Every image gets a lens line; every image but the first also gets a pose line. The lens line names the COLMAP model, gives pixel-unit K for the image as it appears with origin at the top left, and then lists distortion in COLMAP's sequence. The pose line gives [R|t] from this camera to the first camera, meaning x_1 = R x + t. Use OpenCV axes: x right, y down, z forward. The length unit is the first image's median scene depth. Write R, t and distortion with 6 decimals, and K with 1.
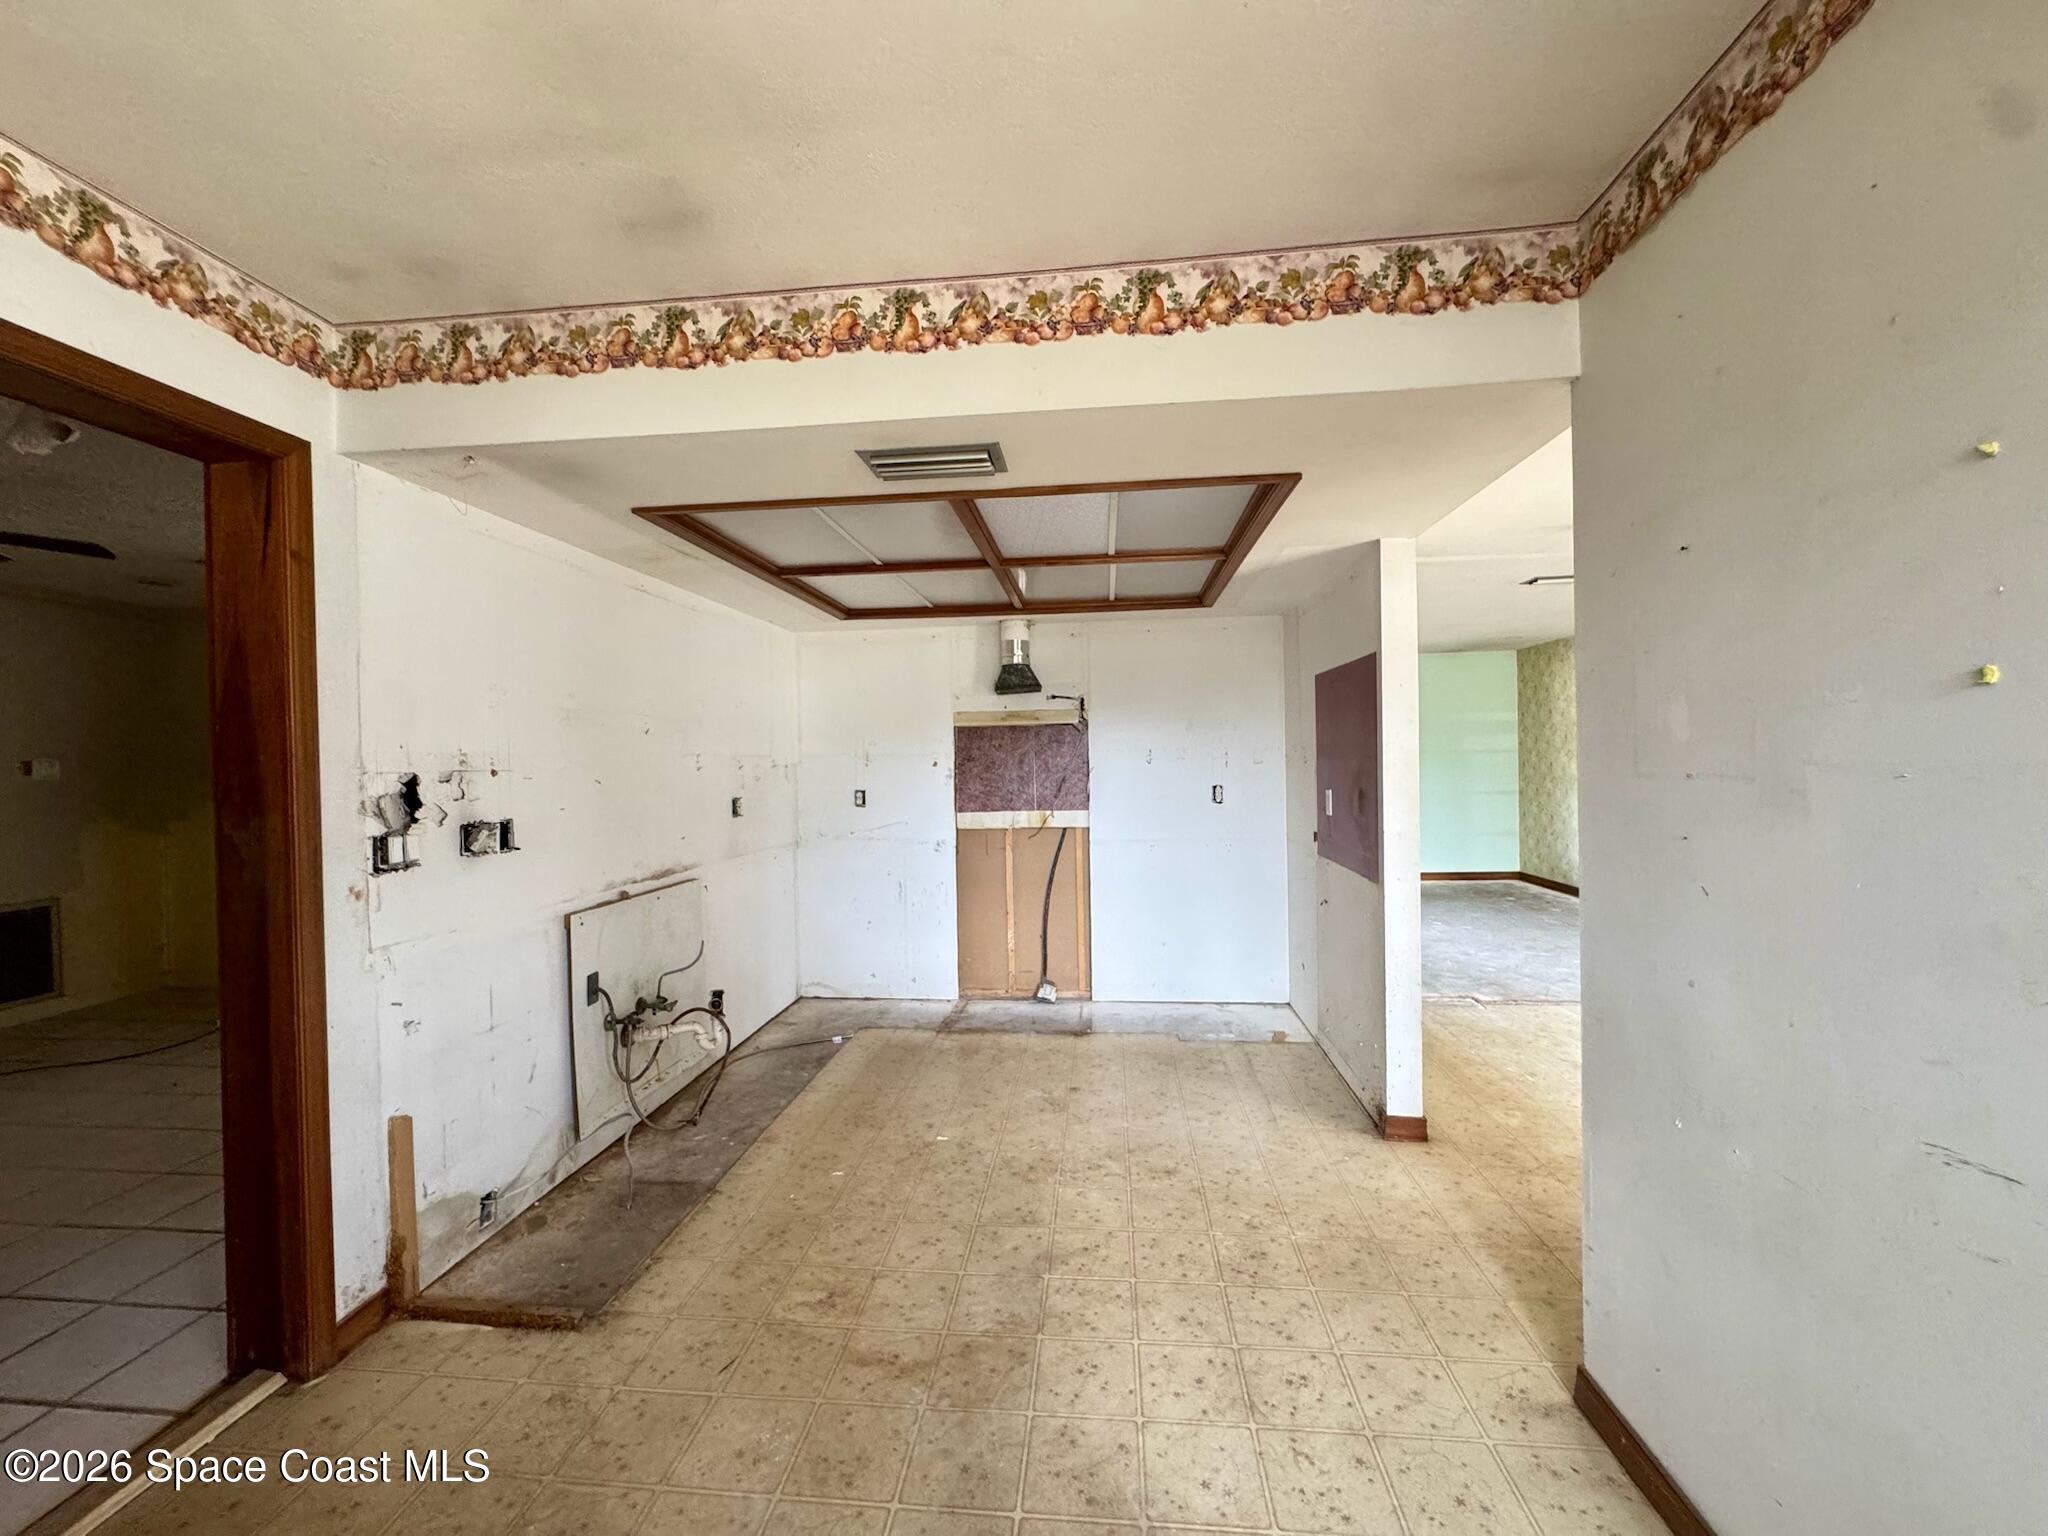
lens RADIAL K [[818.8, 0, 1024.0], [0, 818.8, 768.0], [0, 0, 1]] dist [-0.002109, 0.000103]
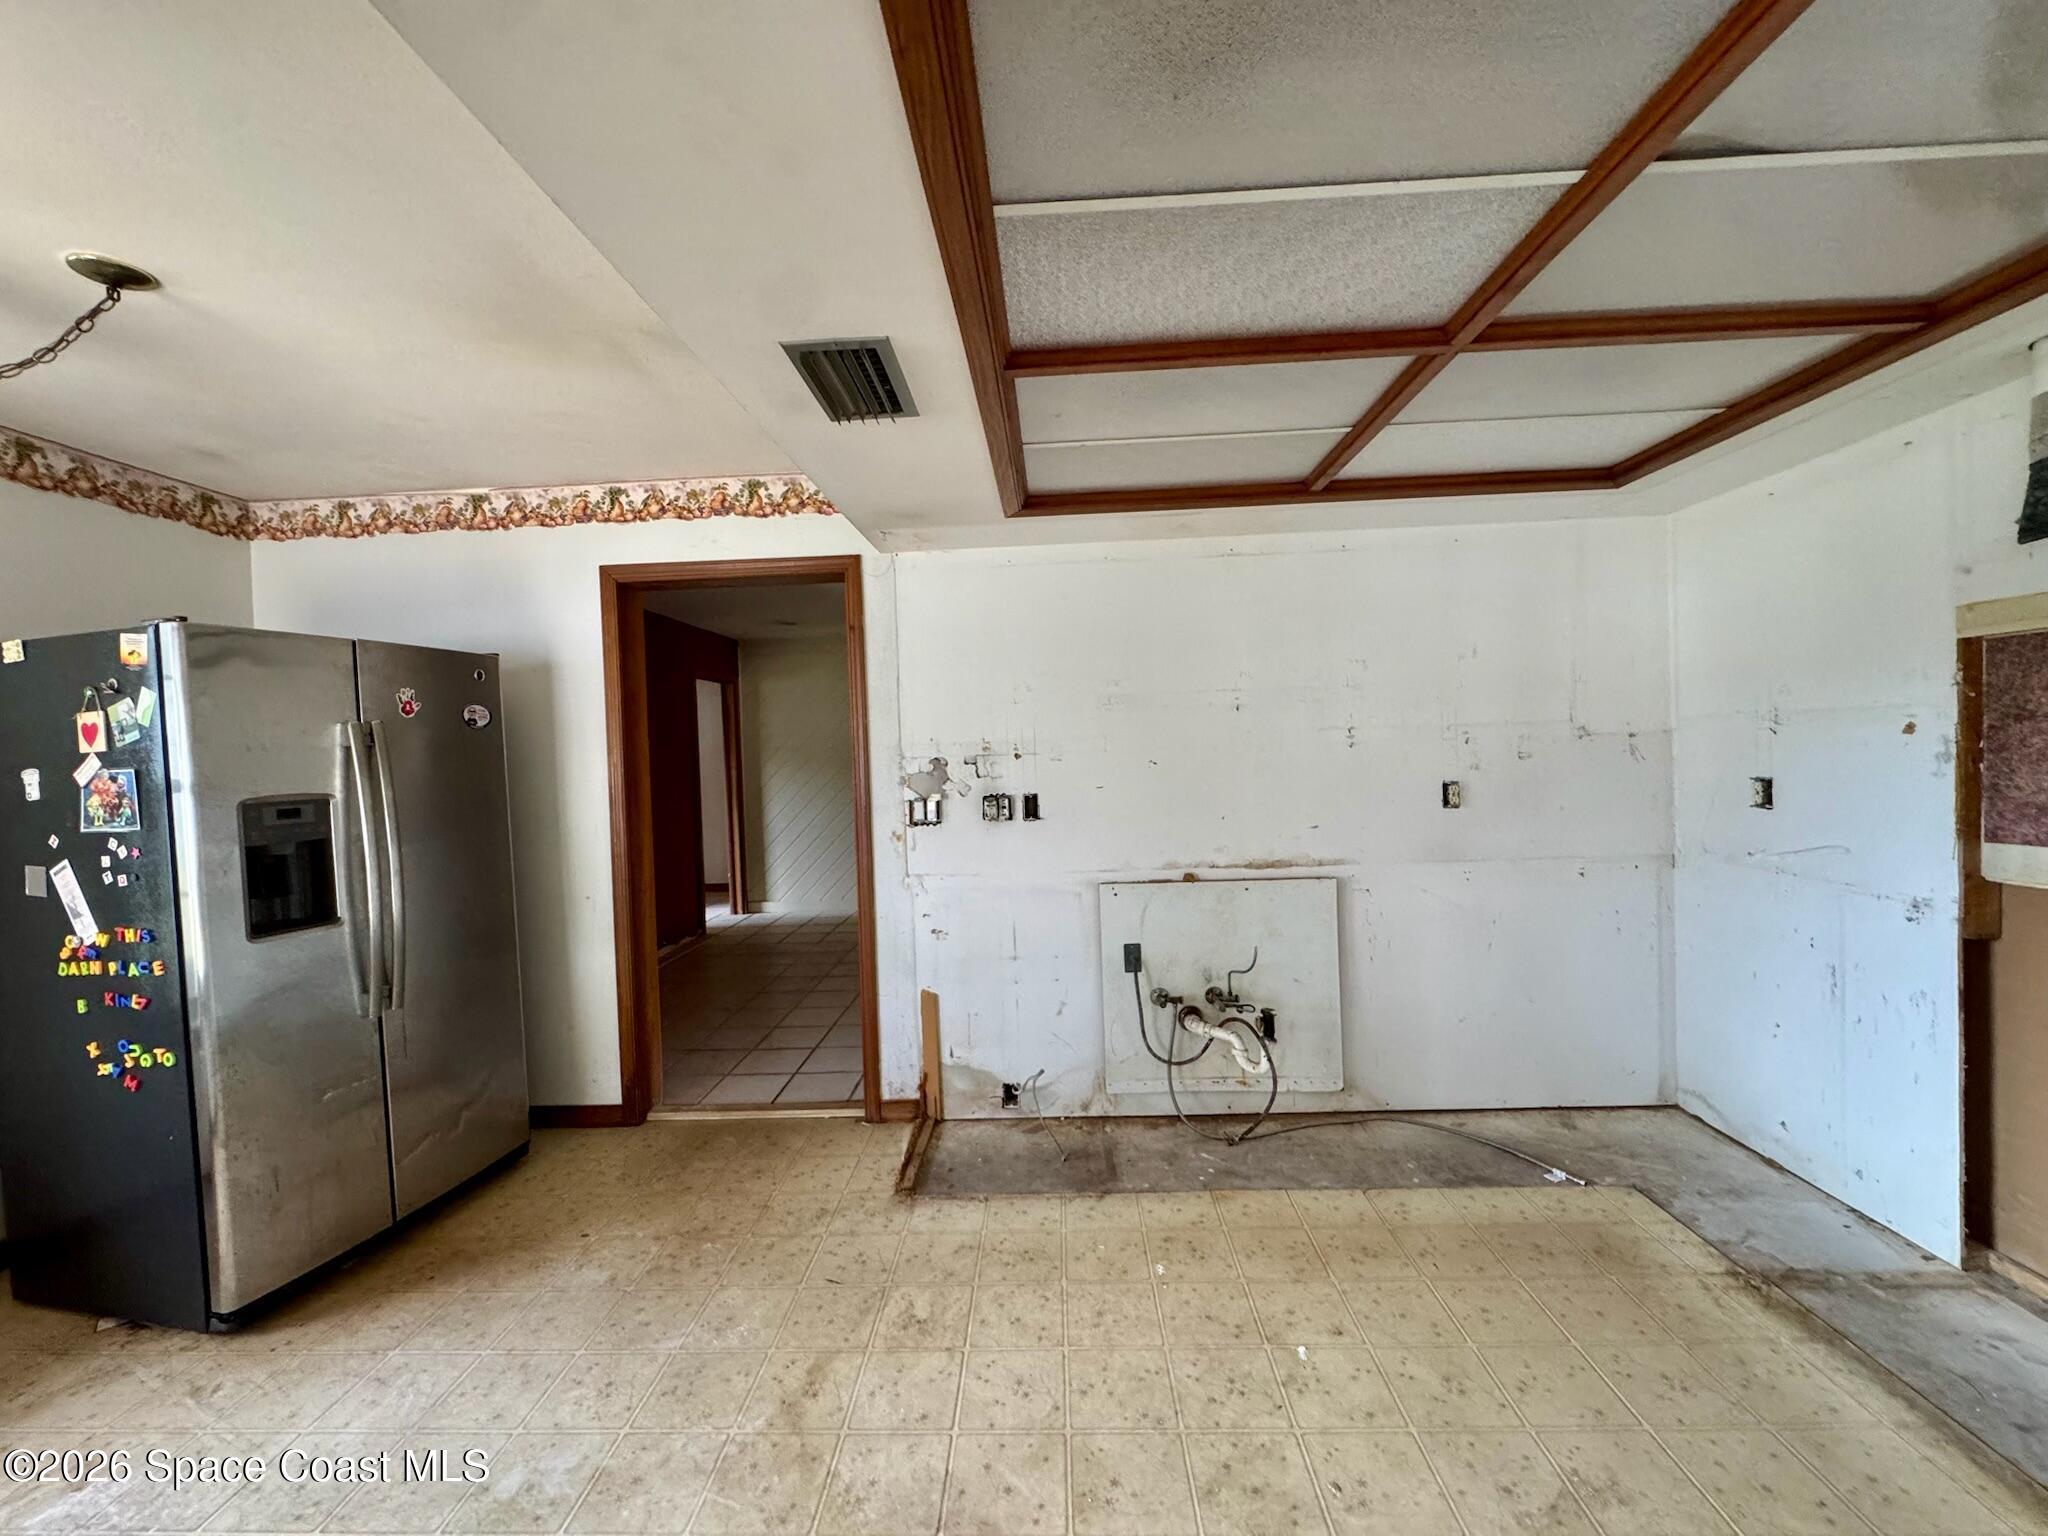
lens RADIAL K [[818.8, 0, 1024.0], [0, 818.8, 768.0], [0, 0, 1]] dist [-0.002109, 0.000103]
pose [[0.063994, 0.035450, -0.997320, 0.530693], [0.024723, 0.999006, 0.037097, -0.019693], [0.997644, -0.027031, 0.063053, 0.827412]]
